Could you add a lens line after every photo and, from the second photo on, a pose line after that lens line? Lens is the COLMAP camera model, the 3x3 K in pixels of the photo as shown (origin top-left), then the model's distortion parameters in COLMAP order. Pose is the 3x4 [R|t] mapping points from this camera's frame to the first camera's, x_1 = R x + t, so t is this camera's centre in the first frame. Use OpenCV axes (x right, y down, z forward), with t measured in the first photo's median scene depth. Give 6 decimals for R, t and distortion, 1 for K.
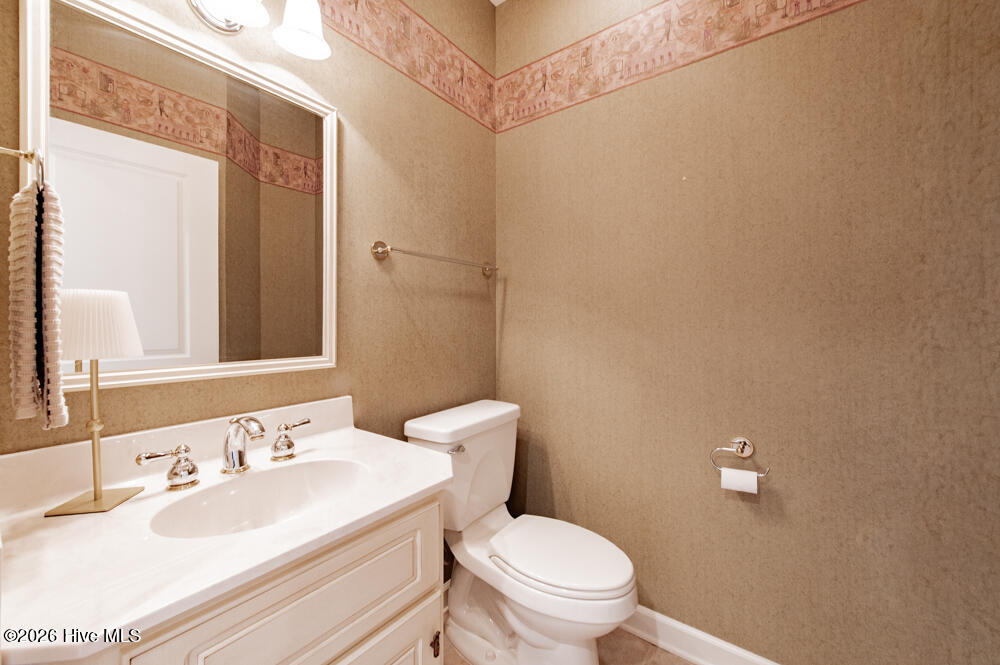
lens RADIAL K [[402.9, 0, 497.5], [0, 402.9, 328.3], [0, 0, 1]] dist [0.003203, 0.000480]
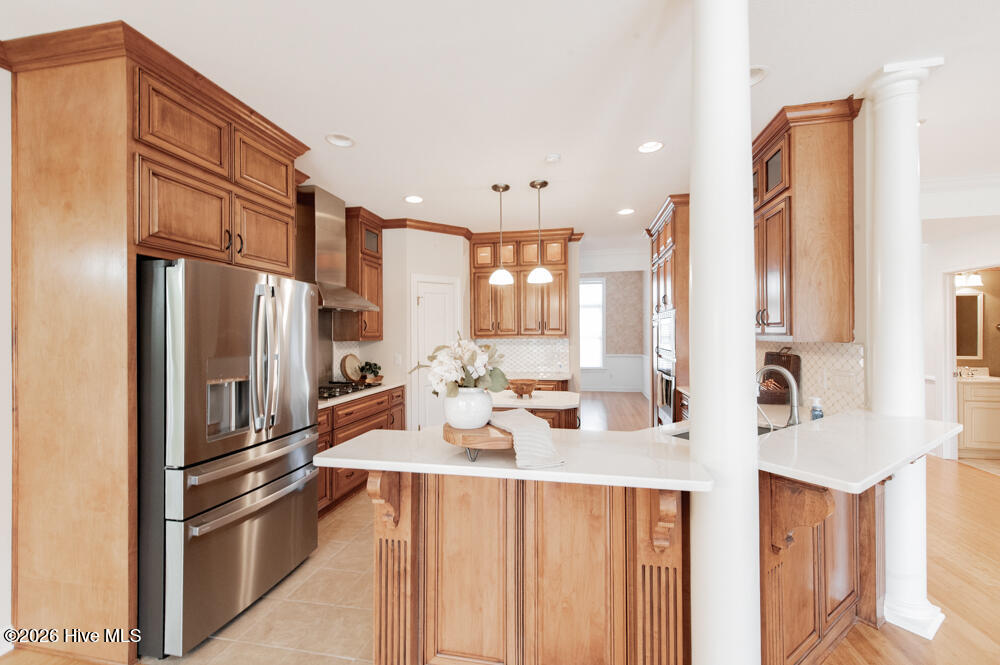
lens RADIAL K [[402.9, 0, 498.9], [0, 402.9, 331.4], [0, 0, 1]] dist [0.003203, 0.000480]
pose [[0.416533, -0.016476, -0.908971, 1.162014], [-0.004482, 0.999786, -0.020176, -0.067404], [0.909110, 0.012478, 0.416370, -4.695246]]
